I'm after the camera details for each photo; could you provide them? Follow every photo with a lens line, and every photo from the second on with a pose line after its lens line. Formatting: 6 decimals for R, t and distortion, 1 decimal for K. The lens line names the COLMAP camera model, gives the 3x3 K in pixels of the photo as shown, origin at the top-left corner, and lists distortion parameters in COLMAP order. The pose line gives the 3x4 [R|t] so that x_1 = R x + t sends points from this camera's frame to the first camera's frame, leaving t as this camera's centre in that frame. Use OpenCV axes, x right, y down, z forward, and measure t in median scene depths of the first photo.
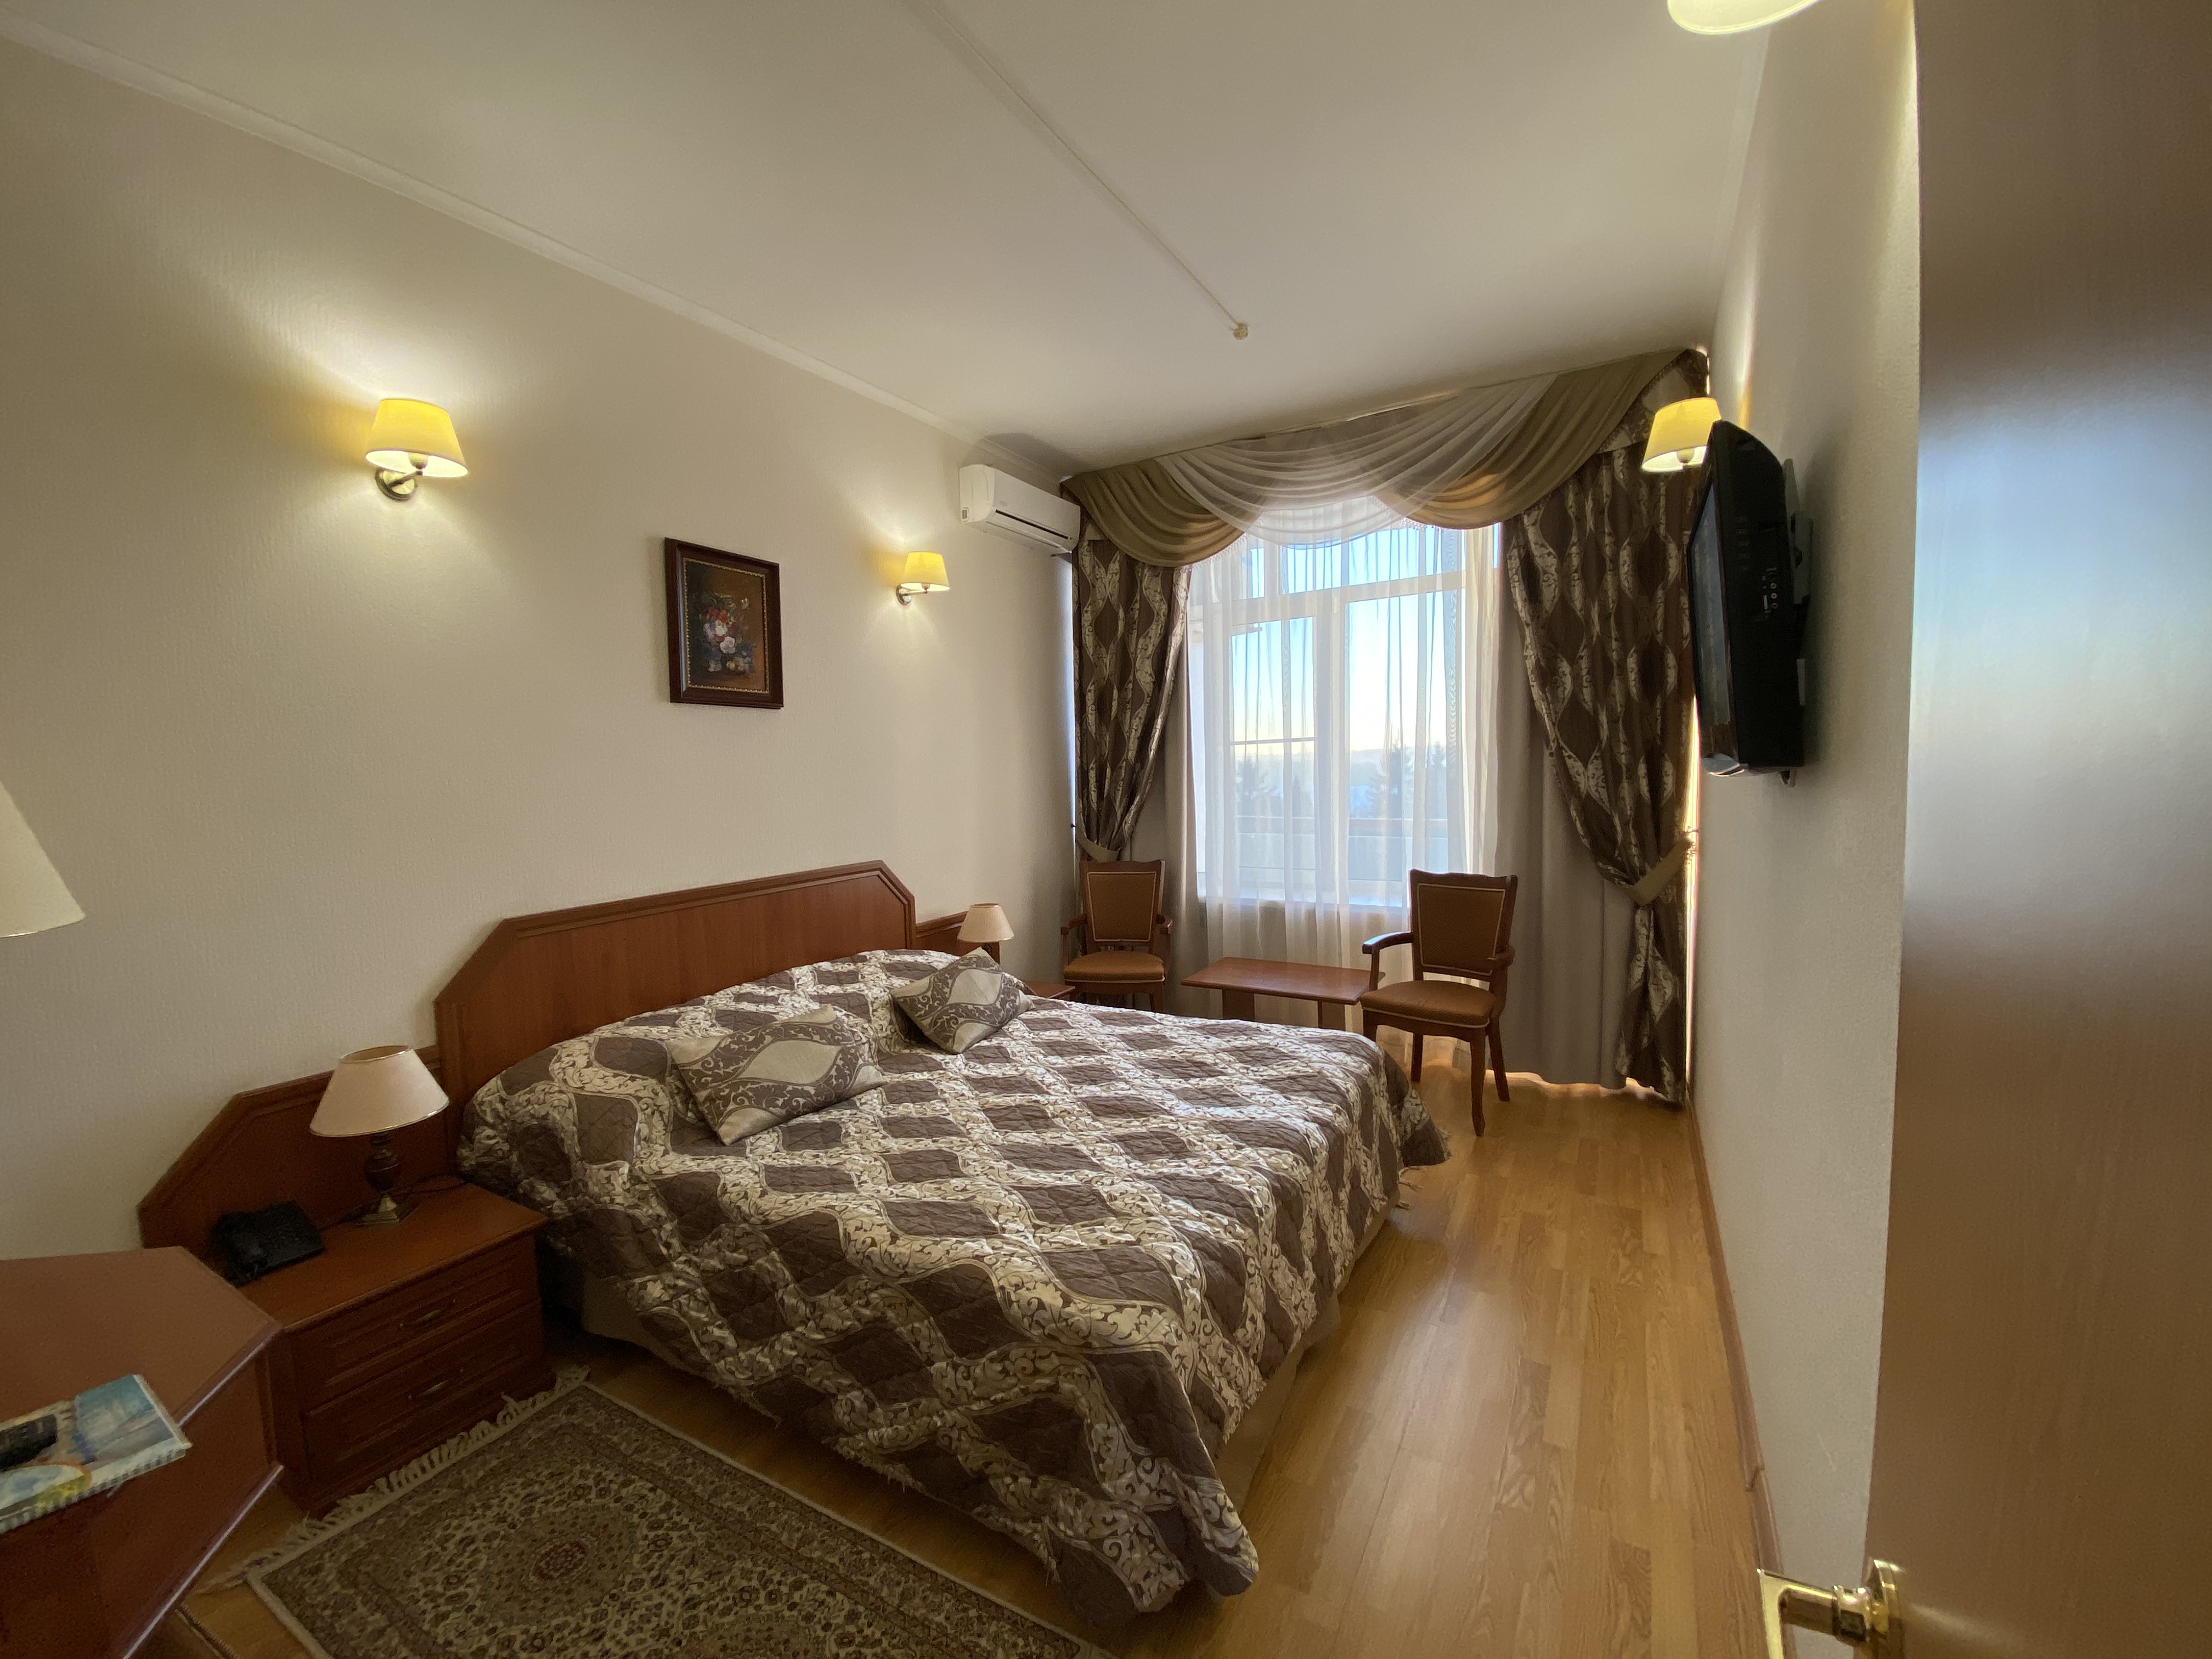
lens RADIAL K [[894.5, 0, 1113.8], [0, 894.5, 825.1], [0, 0, 1]] dist [0.015502, -0.018847]
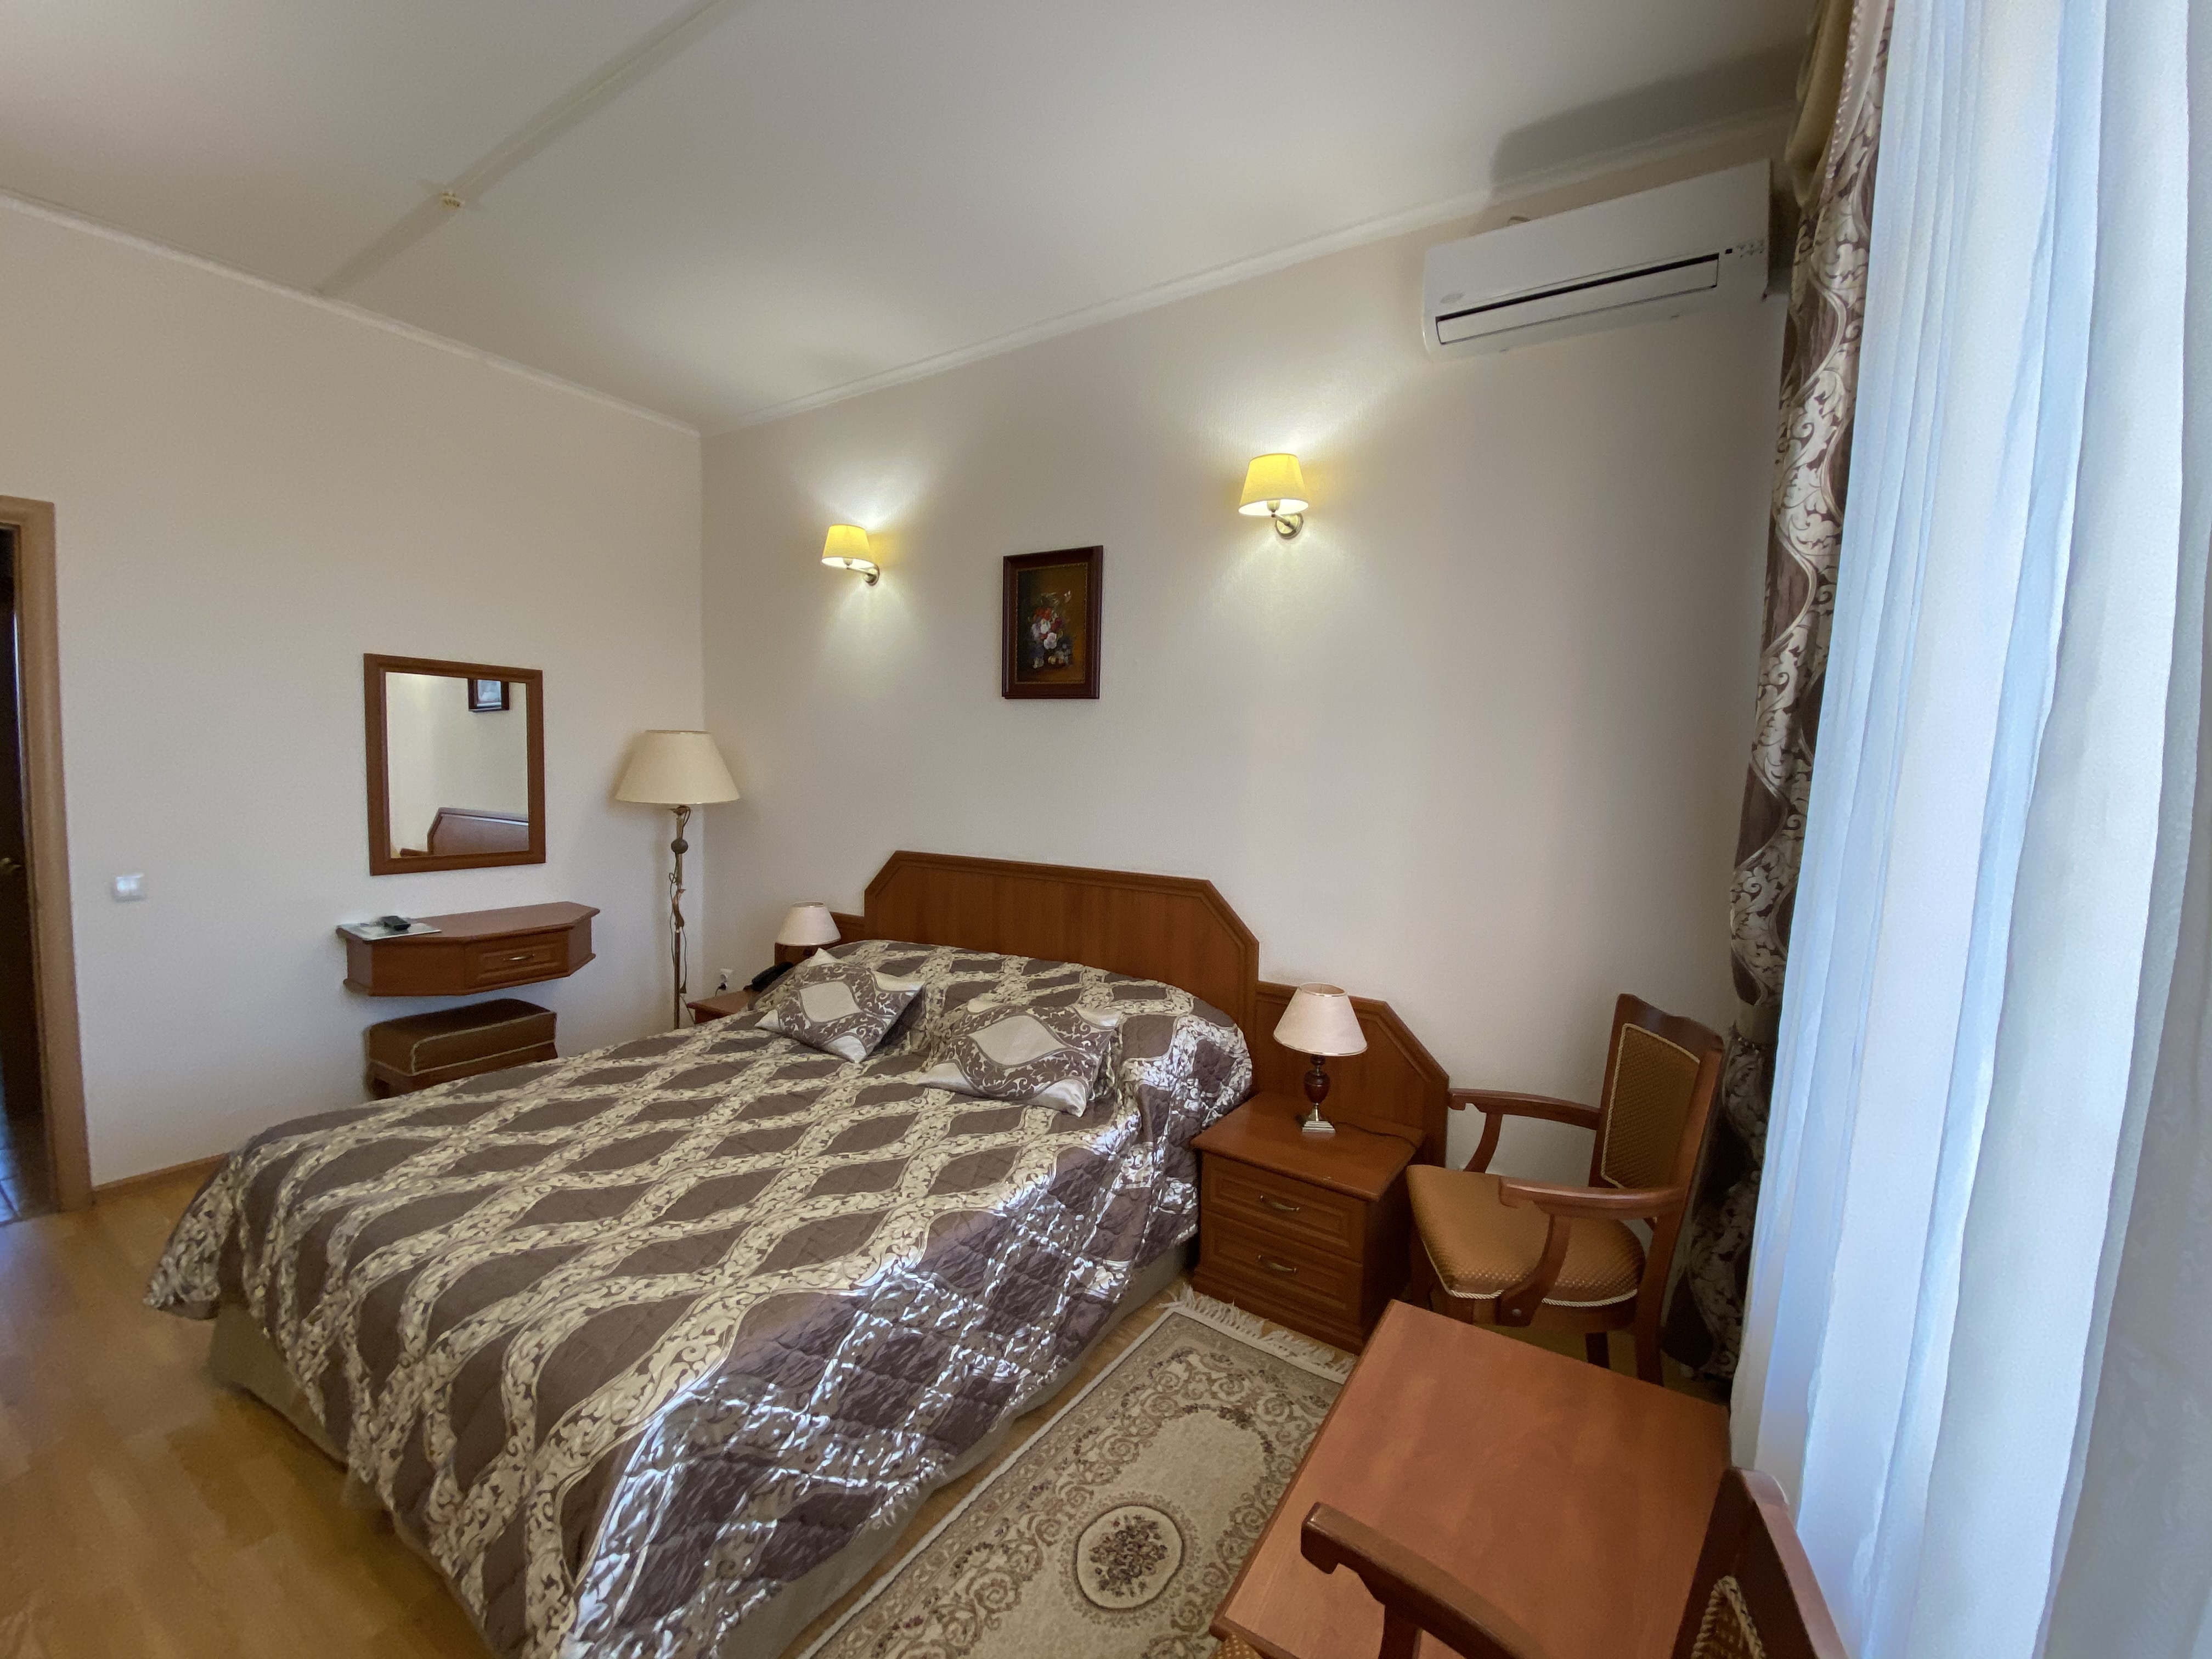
lens RADIAL K [[894.5, 0, 1113.8], [0, 894.5, 825.1], [0, 0, 1]] dist [0.015502, -0.018847]
pose [[-0.040182, 0.100754, -0.994100, 0.639159], [-0.096871, 0.989824, 0.104236, -0.104317], [0.994486, 0.100487, -0.030013, 1.137132]]
